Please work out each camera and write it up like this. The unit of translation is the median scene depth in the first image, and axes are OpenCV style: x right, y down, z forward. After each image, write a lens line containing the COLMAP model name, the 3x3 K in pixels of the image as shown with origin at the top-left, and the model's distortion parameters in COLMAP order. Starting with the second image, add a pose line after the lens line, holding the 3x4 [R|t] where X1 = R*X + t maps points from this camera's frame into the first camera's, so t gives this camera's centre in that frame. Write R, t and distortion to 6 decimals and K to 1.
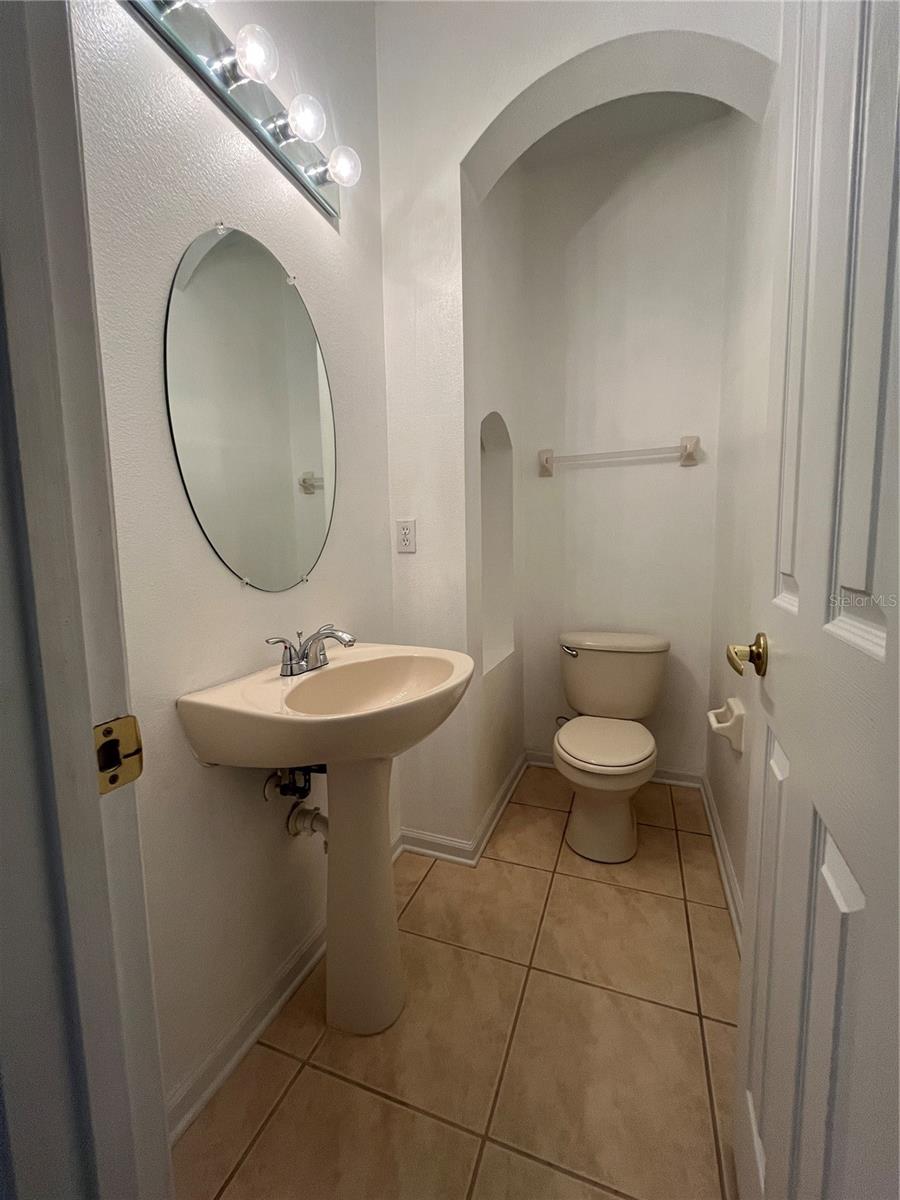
lens RADIAL K [[487.9, 0, 457.6], [0, 487.9, 598.5], [0, 0, 1]] dist [-0.001791, -0.000382]
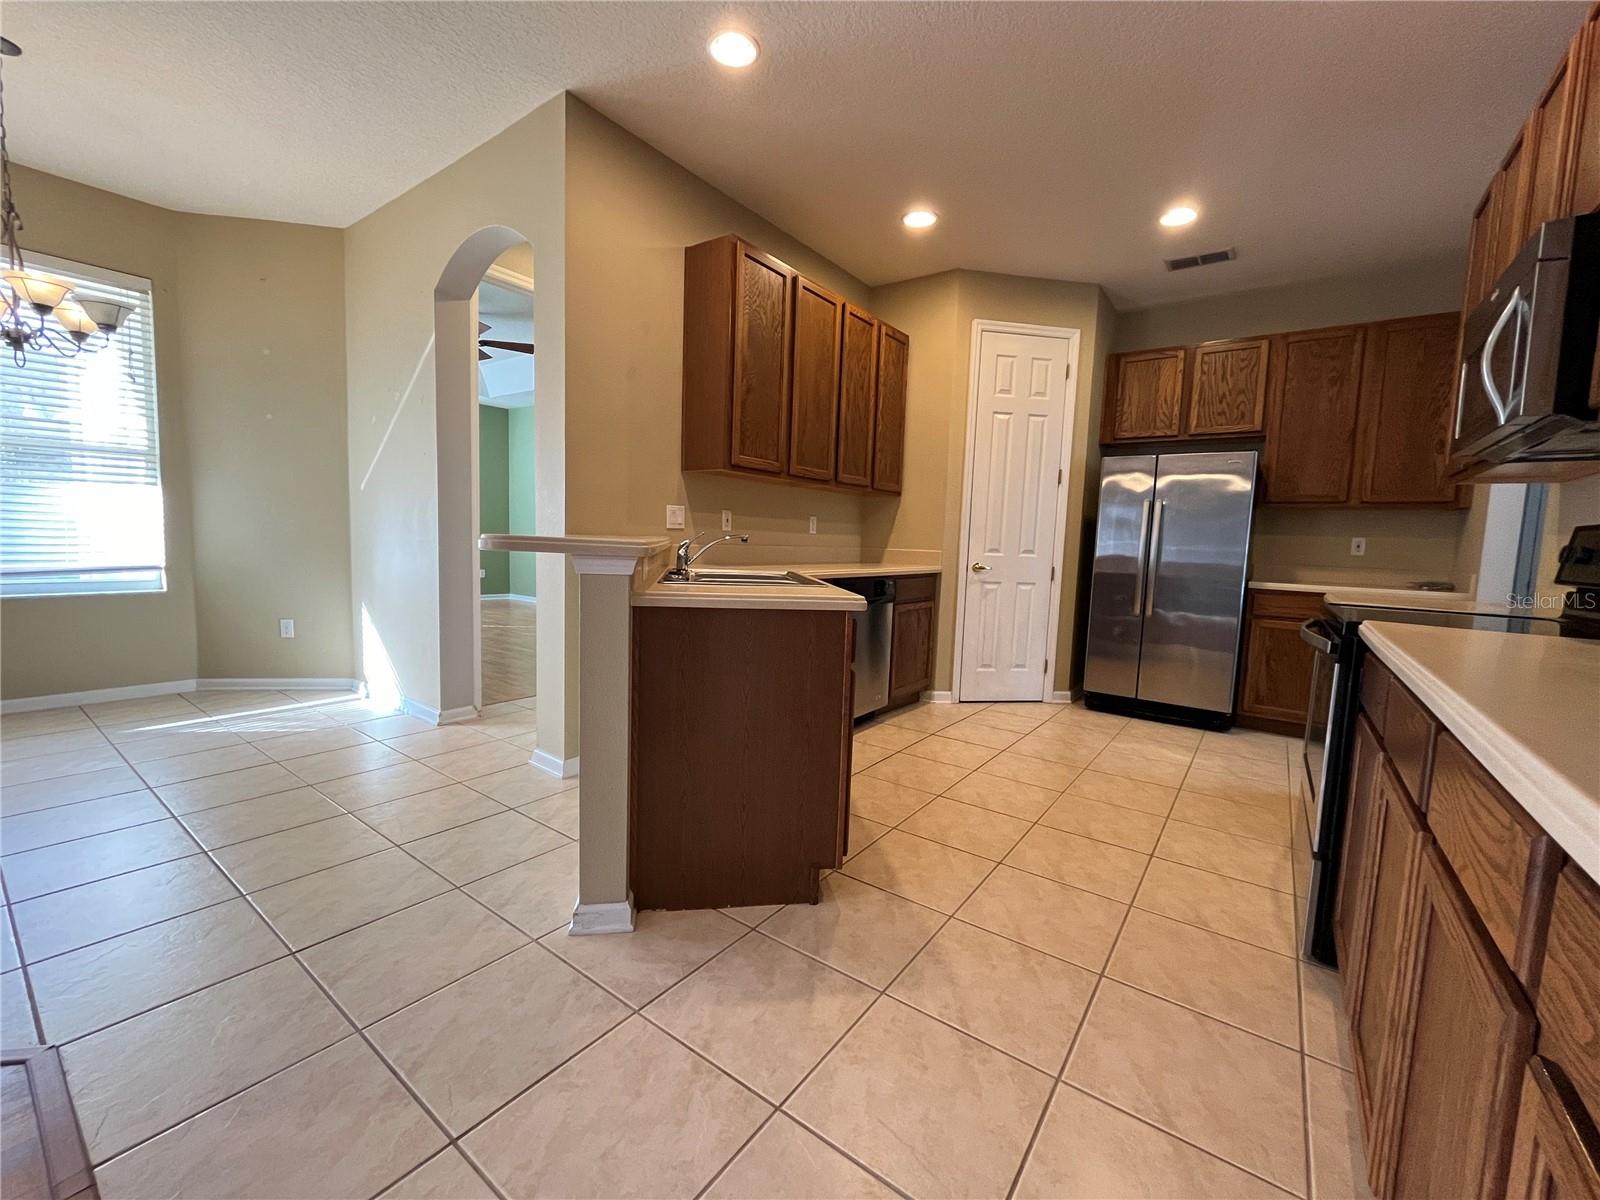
lens RADIAL K [[650.5, 0, 793.2], [0, 650.5, 600.8], [0, 0, 1]] dist [-0.001791, -0.000382]
pose [[0.957511, 0.089933, -0.274014, -0.048319], [-0.088262, 0.995926, 0.018448, 0.013570], [0.274557, 0.006521, 0.961549, -0.130898]]
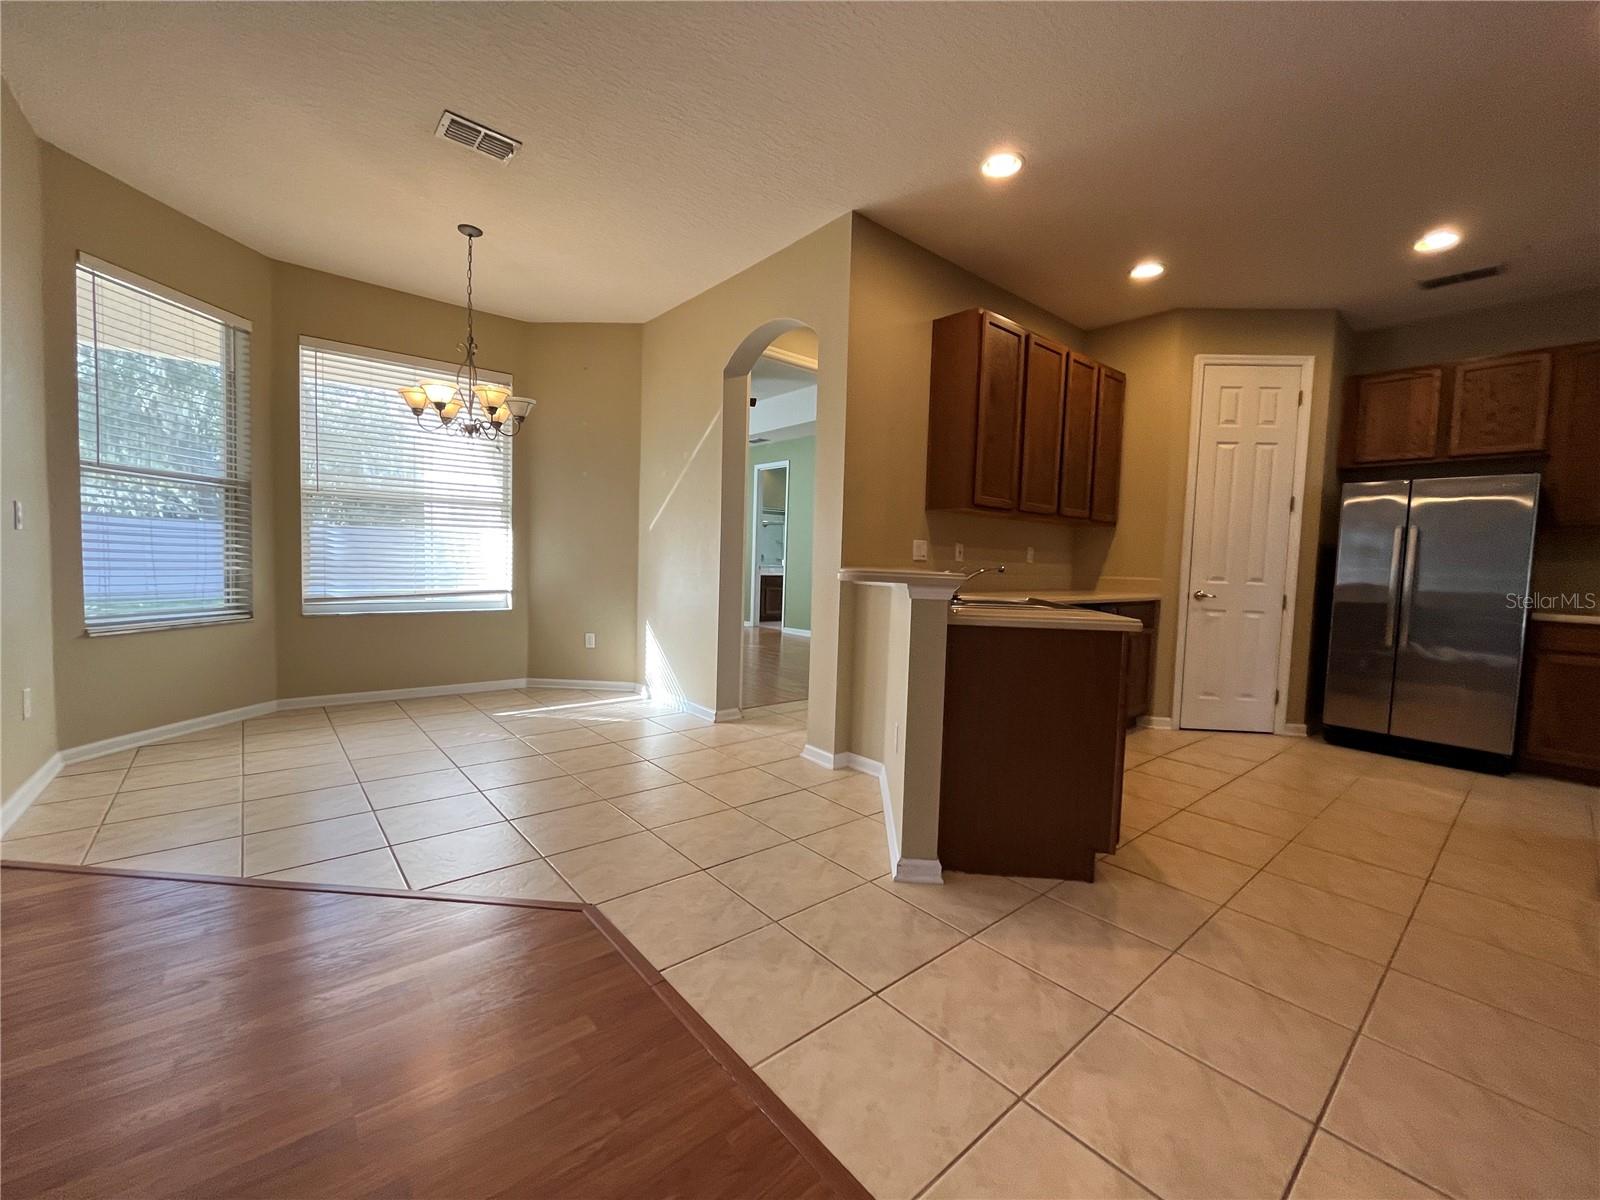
lens RADIAL K [[650.5, 0, 796.4], [0, 650.5, 601.0], [0, 0, 1]] dist [-0.001791, -0.000382]
pose [[0.868857, 0.086710, -0.487411, -0.111614], [-0.099283, 0.995059, 0.000038, 0.027453], [0.485006, 0.048358, 0.873173, -0.284505]]
